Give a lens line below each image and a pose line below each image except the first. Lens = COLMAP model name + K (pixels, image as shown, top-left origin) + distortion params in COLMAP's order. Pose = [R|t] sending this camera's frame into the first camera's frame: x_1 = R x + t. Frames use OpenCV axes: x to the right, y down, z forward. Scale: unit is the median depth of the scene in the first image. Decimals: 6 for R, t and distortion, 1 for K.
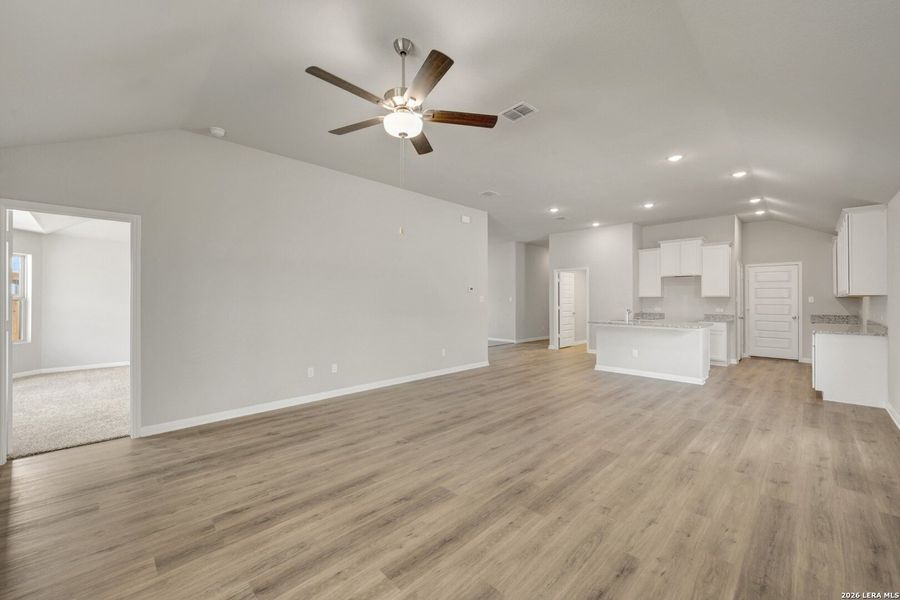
lens RADIAL K [[356.6, 0, 452.3], [0, 356.6, 296.7], [0, 0, 1]] dist [-0.001393, 0.000061]
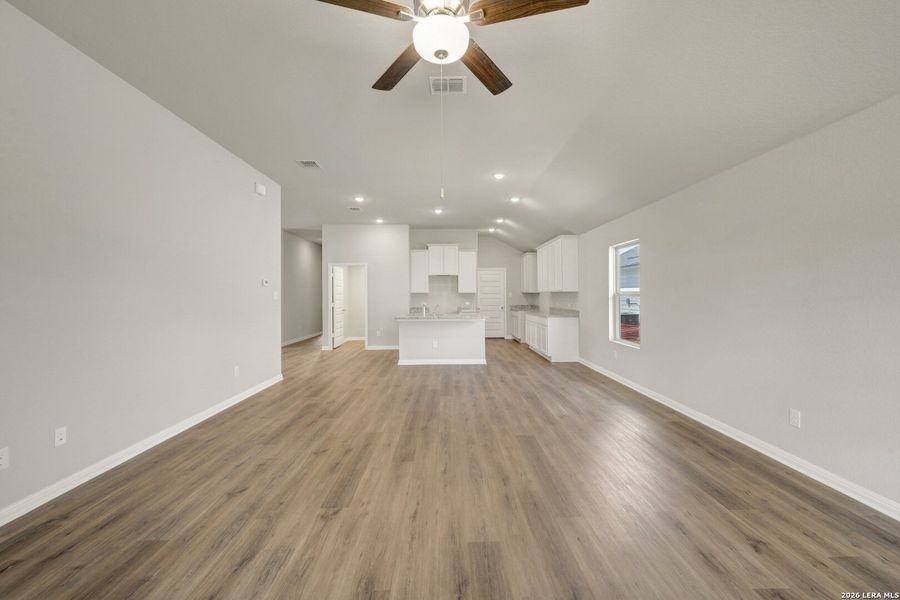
lens RADIAL K [[356.6, 0, 453.6], [0, 356.6, 294.6], [0, 0, 1]] dist [-0.001393, 0.000061]
pose [[0.688301, -0.004005, 0.725414, -0.233363], [0.001389, 0.999990, 0.004202, 0.001371], [-0.725424, -0.001884, 0.688300, 0.197177]]
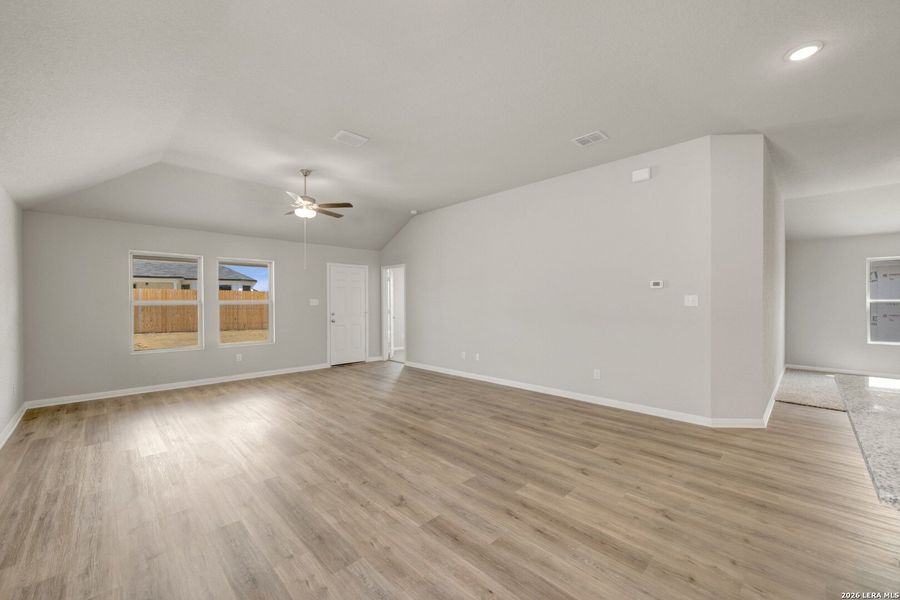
lens RADIAL K [[356.6, 0, 454.6], [0, 356.6, 302.9], [0, 0, 1]] dist [-0.001393, 0.000061]
pose [[0.002589, 0.001950, -0.999995, 0.692445], [0.010673, 0.999941, 0.001978, 0.005675], [0.999940, -0.010678, 0.002568, 0.688521]]
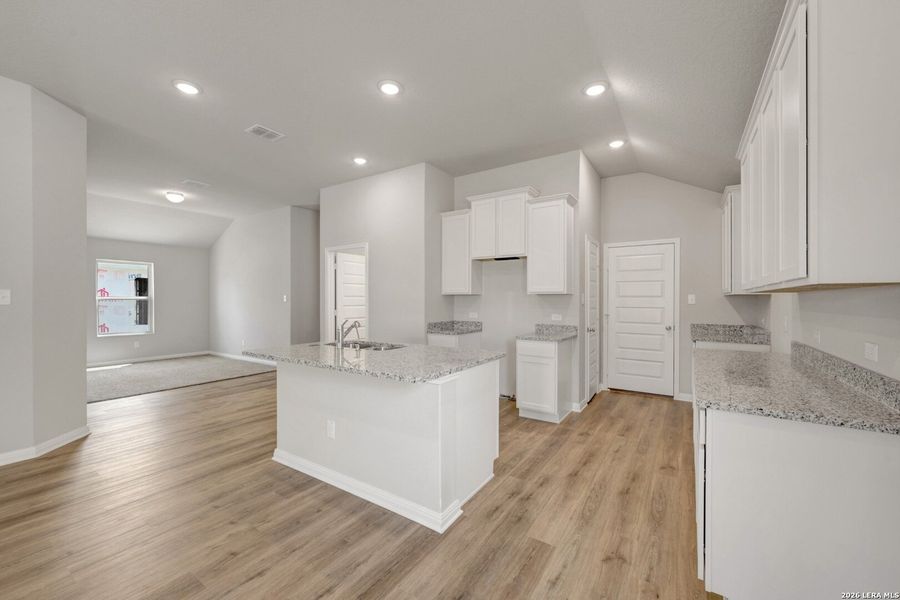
lens RADIAL K [[356.6, 0, 452.0], [0, 356.6, 301.4], [0, 0, 1]] dist [-0.001393, 0.000061]
pose [[0.978981, -0.000483, 0.203953, 0.544523], [-0.002329, 0.999906, 0.013545, 0.005186], [-0.203940, -0.013735, 0.978887, 0.549707]]
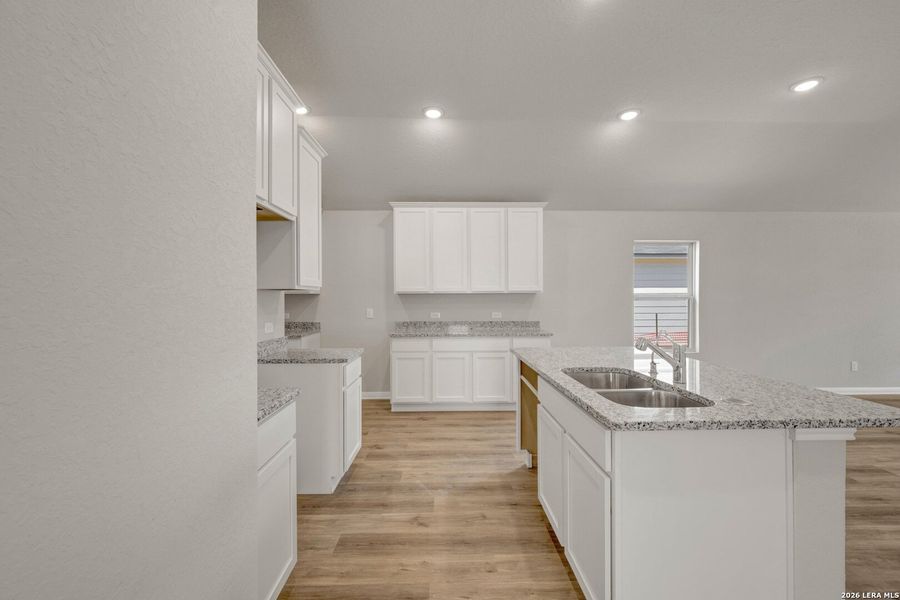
lens RADIAL K [[356.6, 0, 450.9], [0, 356.6, 297.6], [0, 0, 1]] dist [-0.001393, 0.000061]
pose [[-0.723290, 0.001409, 0.690543, 0.439973], [-0.003629, 0.999976, -0.005842, 0.011112], [-0.690535, -0.006732, -0.723268, 1.320936]]
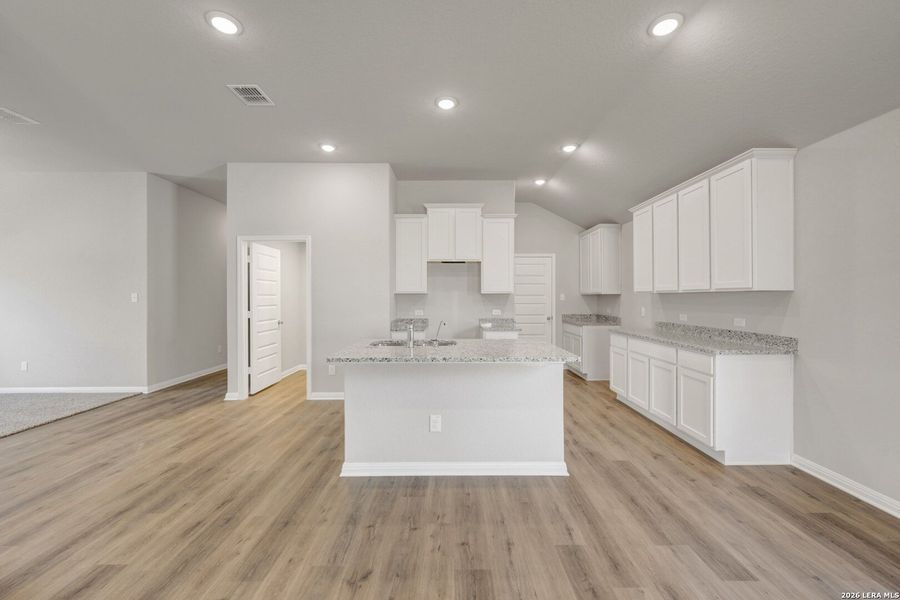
lens RADIAL K [[356.6, 0, 451.5], [0, 356.6, 296.0], [0, 0, 1]] dist [-0.001393, 0.000061]
pose [[0.703940, 0.000573, 0.710259, 0.212878], [-0.003819, 0.999988, 0.002979, 0.004061], [-0.710249, -0.004810, 0.703934, 0.660642]]
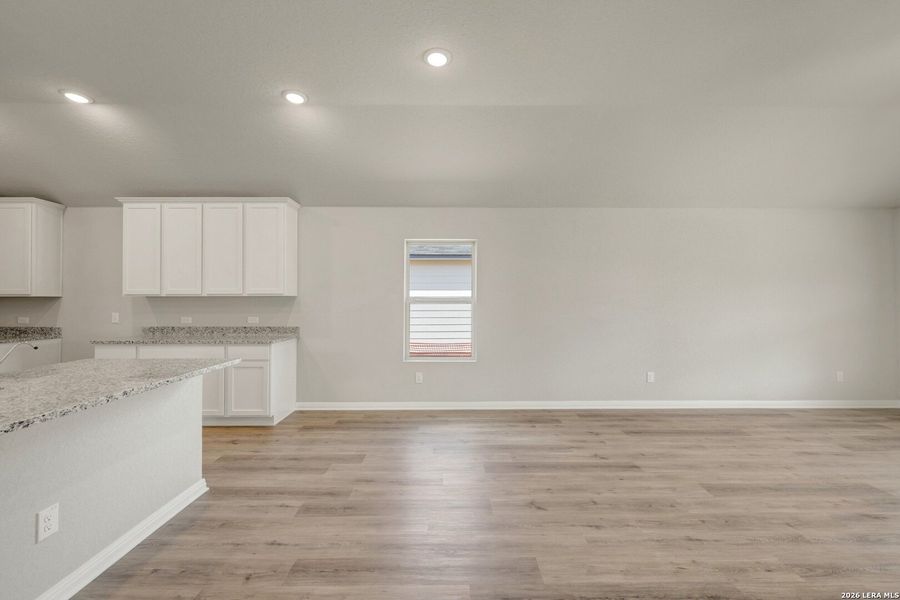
lens RADIAL K [[356.6, 0, 451.1], [0, 356.6, 295.2], [0, 0, 1]] dist [-0.001393, 0.000061]
pose [[-0.714820, 0.010127, 0.699236, 0.137591], [-0.004844, 0.999799, -0.019432, 0.006917], [-0.699292, -0.017278, -0.714627, 0.948444]]
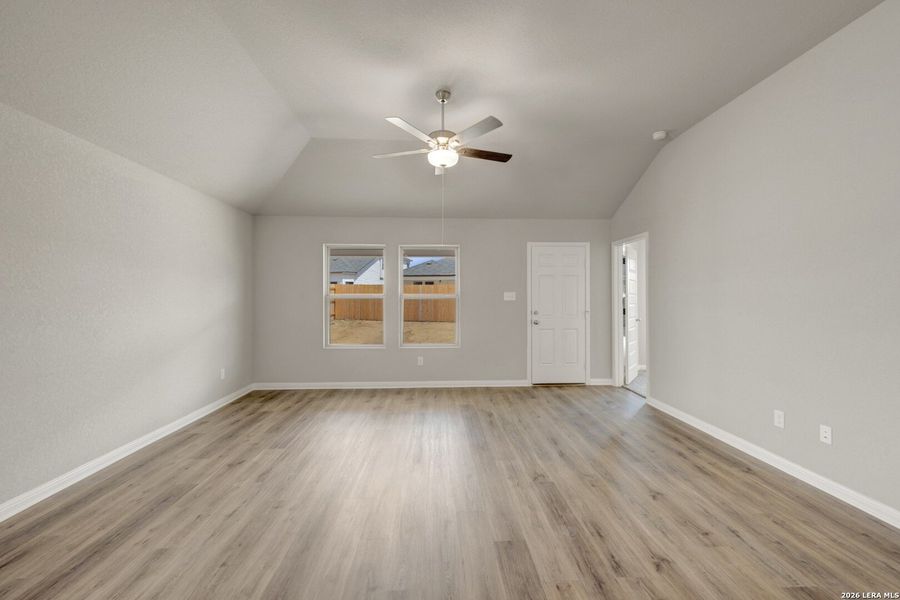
lens RADIAL K [[356.6, 0, 452.6], [0, 356.6, 295.4], [0, 0, 1]] dist [-0.001393, 0.000061]
pose [[-0.667724, -0.002233, -0.744406, 0.294738], [0.006220, 0.999944, -0.008578, 0.005070], [0.744383, -0.010358, -0.667673, 0.709470]]
